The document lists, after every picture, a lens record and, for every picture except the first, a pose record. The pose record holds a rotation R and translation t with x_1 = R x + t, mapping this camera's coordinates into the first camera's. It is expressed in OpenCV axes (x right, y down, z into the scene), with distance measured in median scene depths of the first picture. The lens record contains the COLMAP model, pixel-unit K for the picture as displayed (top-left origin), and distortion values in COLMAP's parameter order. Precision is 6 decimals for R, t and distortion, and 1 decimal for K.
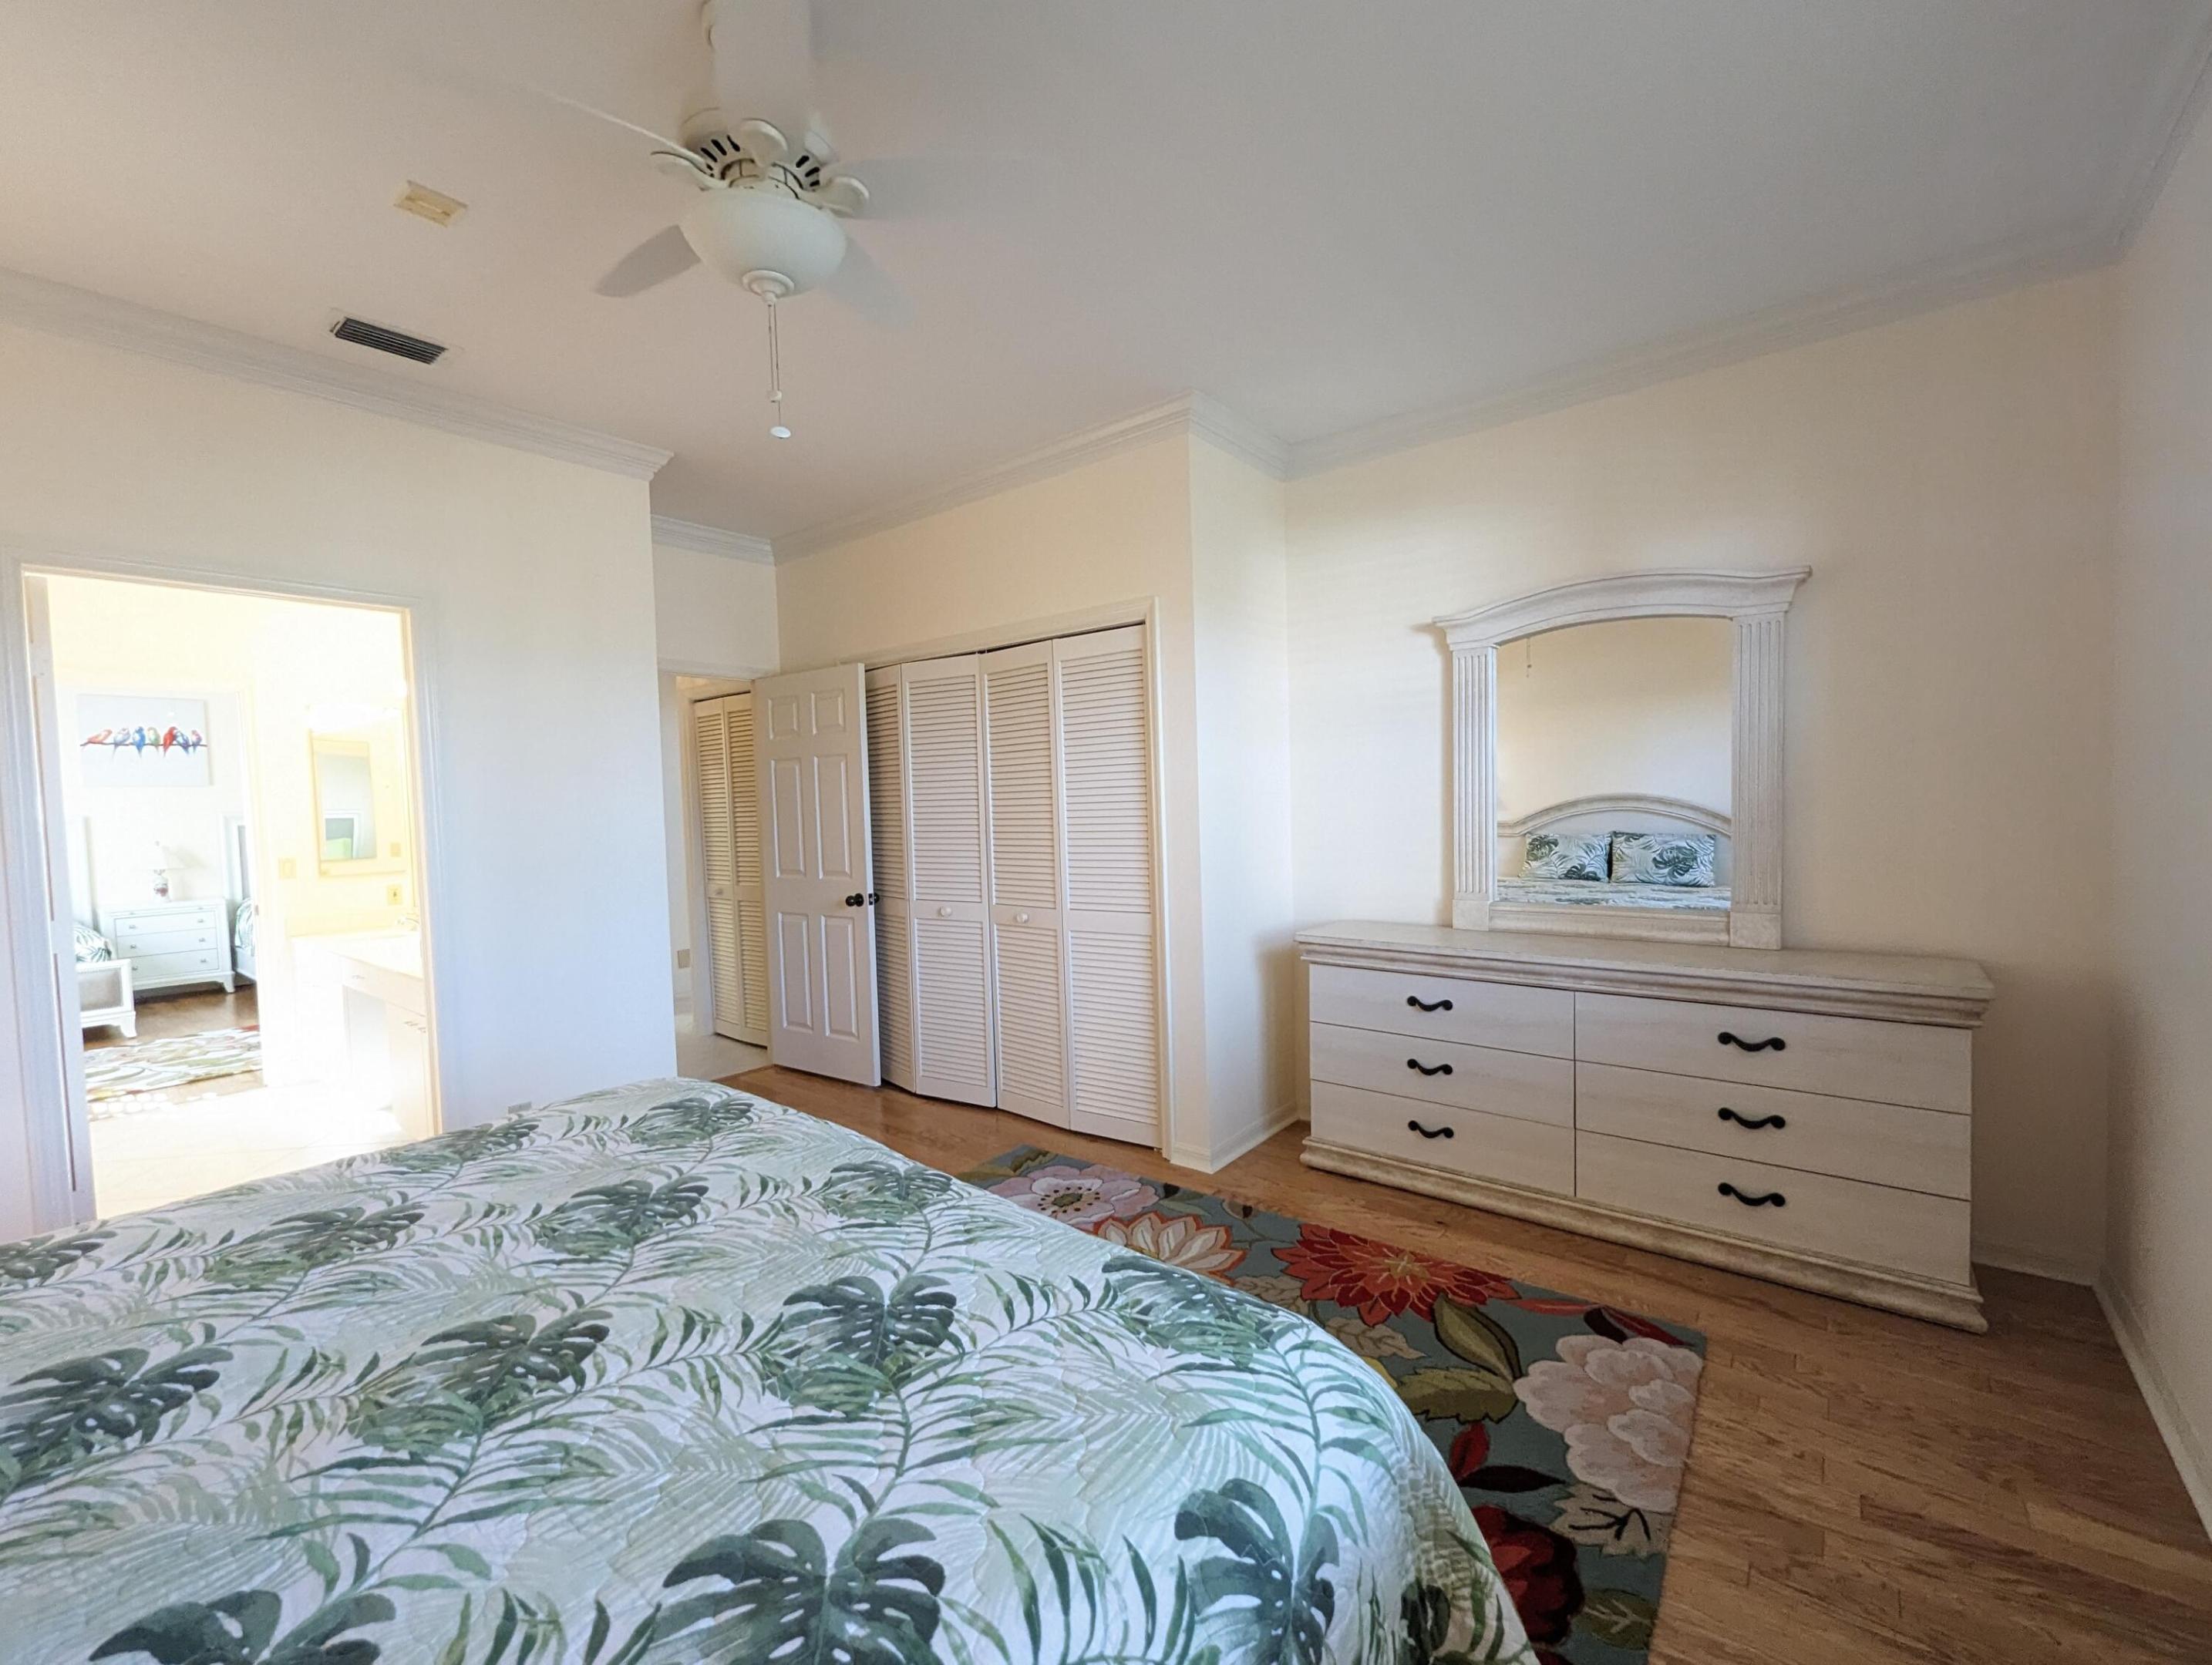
lens RADIAL K [[922.2, 0, 1105.7], [0, 922.2, 836.5], [0, 0, 1]] dist [-0.000516, 0.000966]
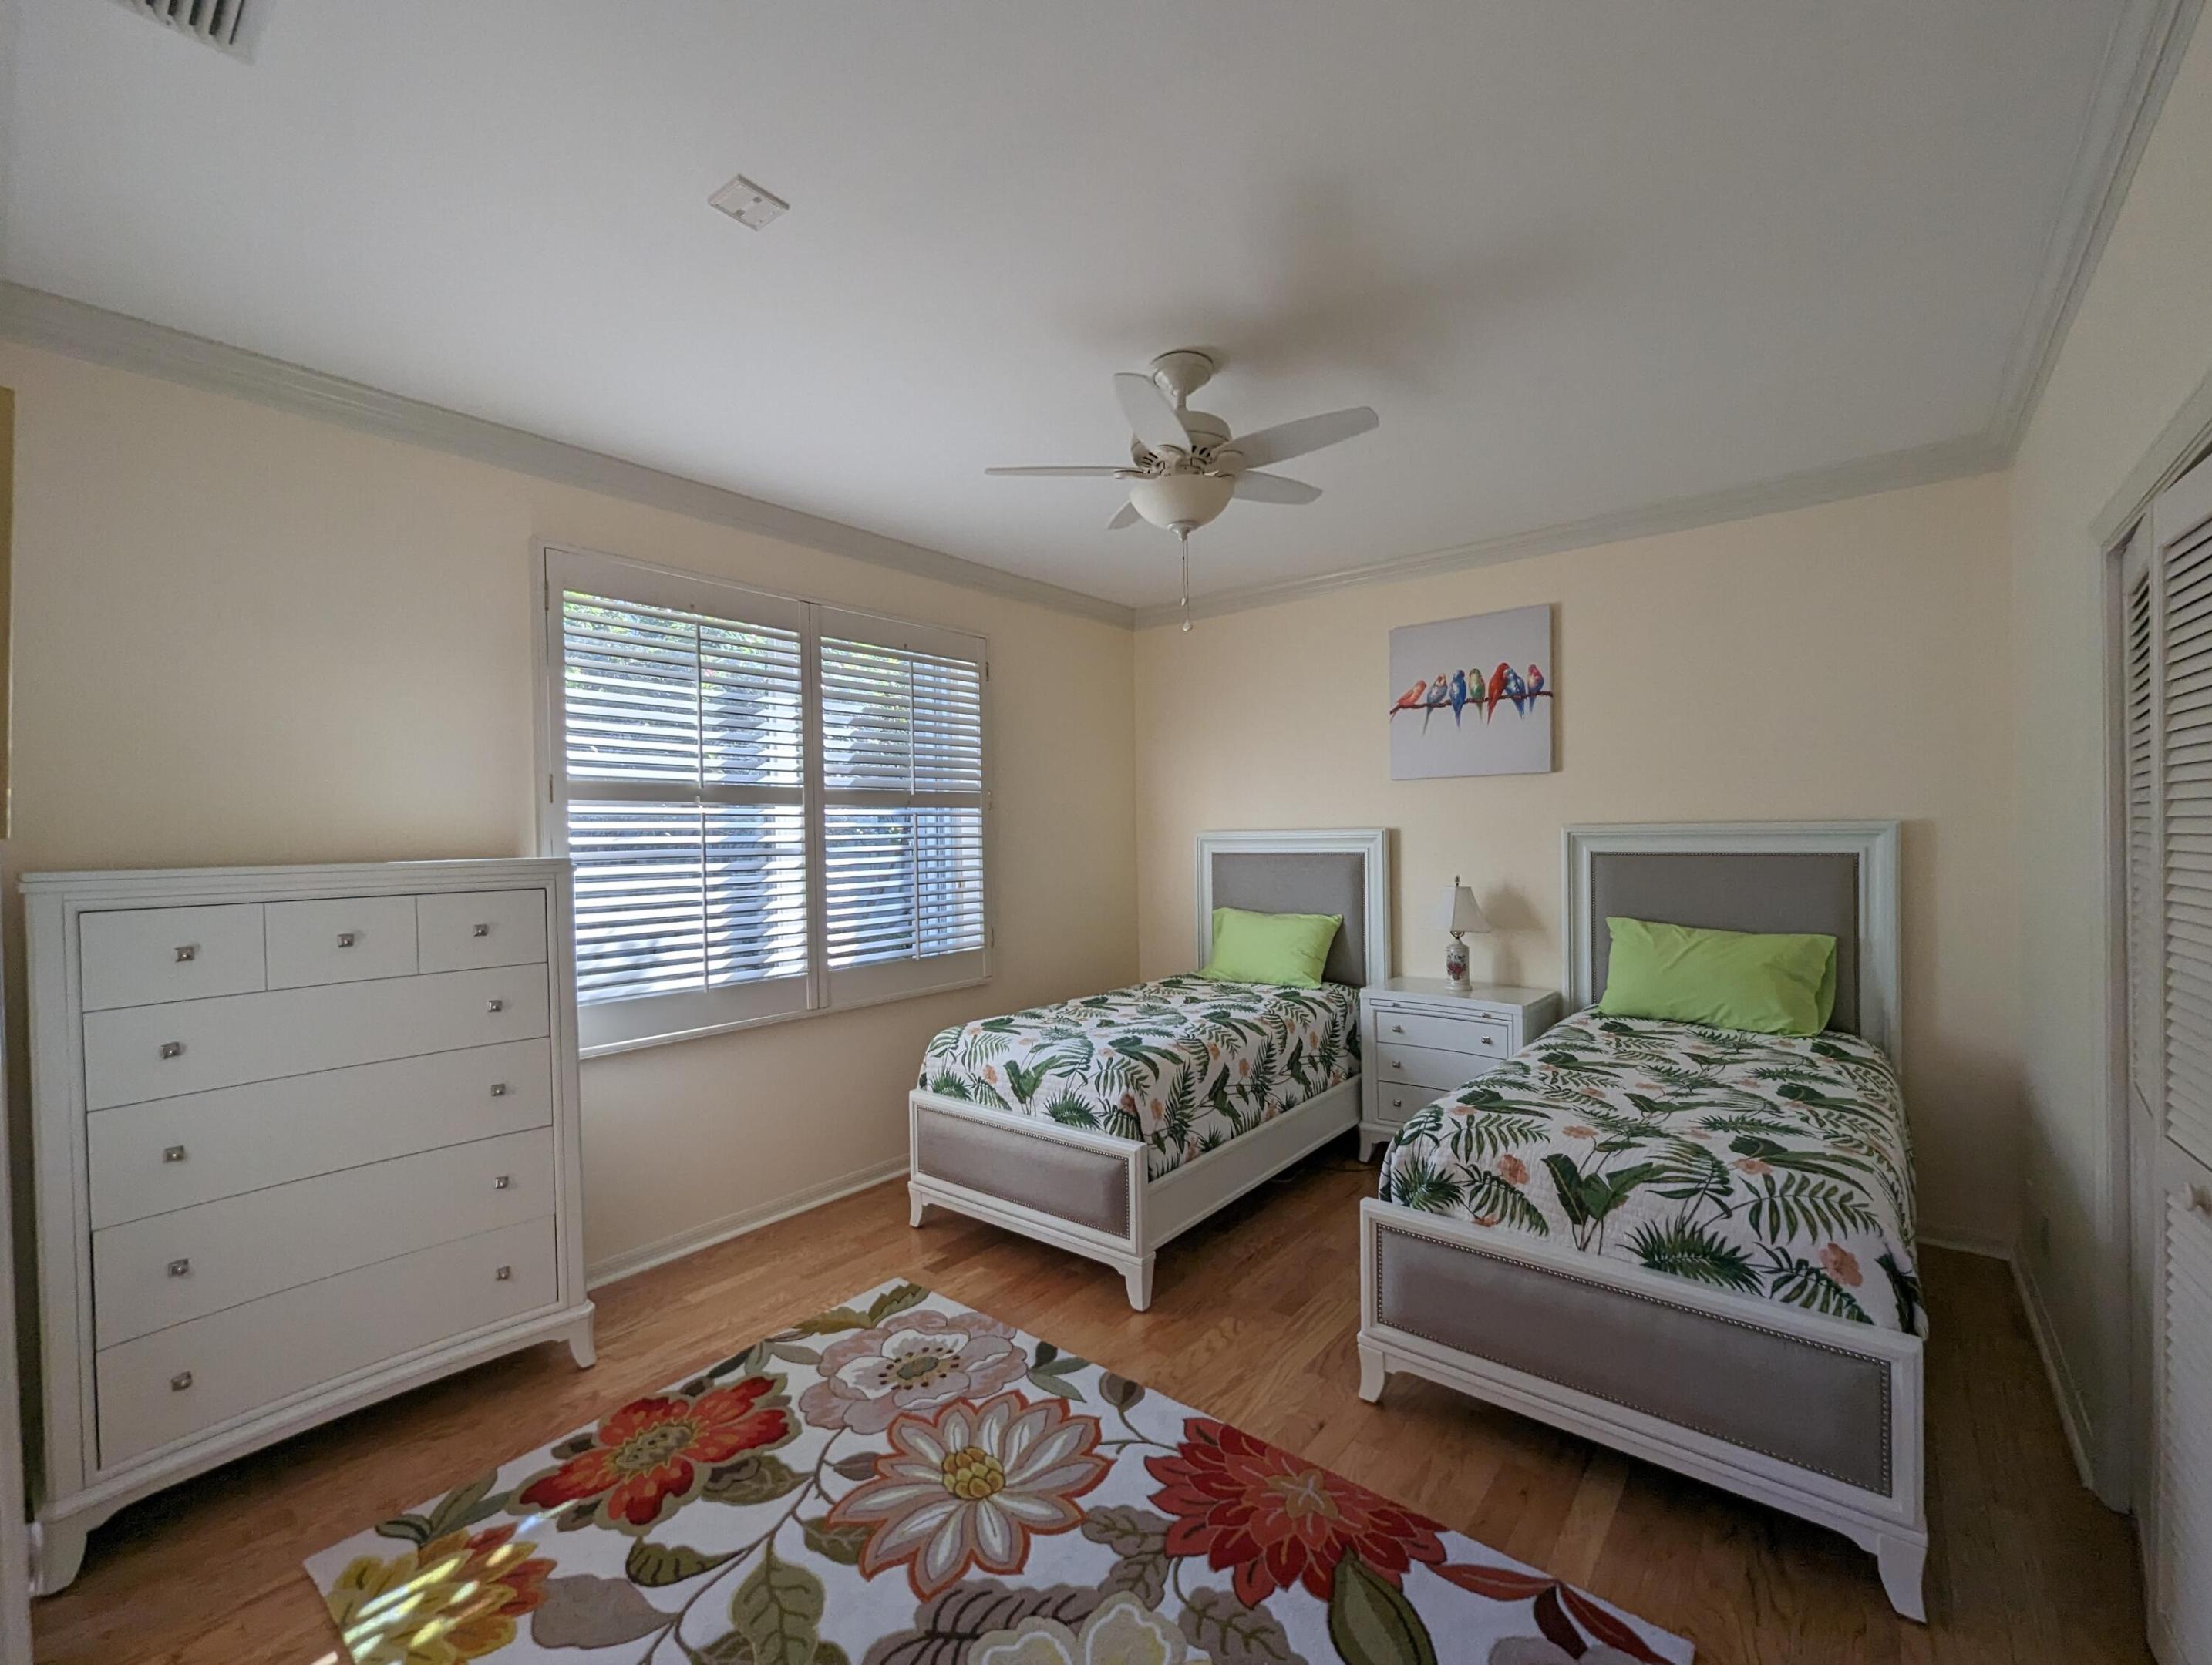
lens RADIAL K [[922.2, 0, 1105.8], [0, 922.2, 845.1], [0, 0, 1]] dist [-0.000516, 0.000966]
pose [[-0.007489, 0.043848, -0.999010, -0.477172], [-0.023970, 0.998743, 0.044016, -0.032117], [0.999685, 0.024276, -0.006428, 0.786357]]
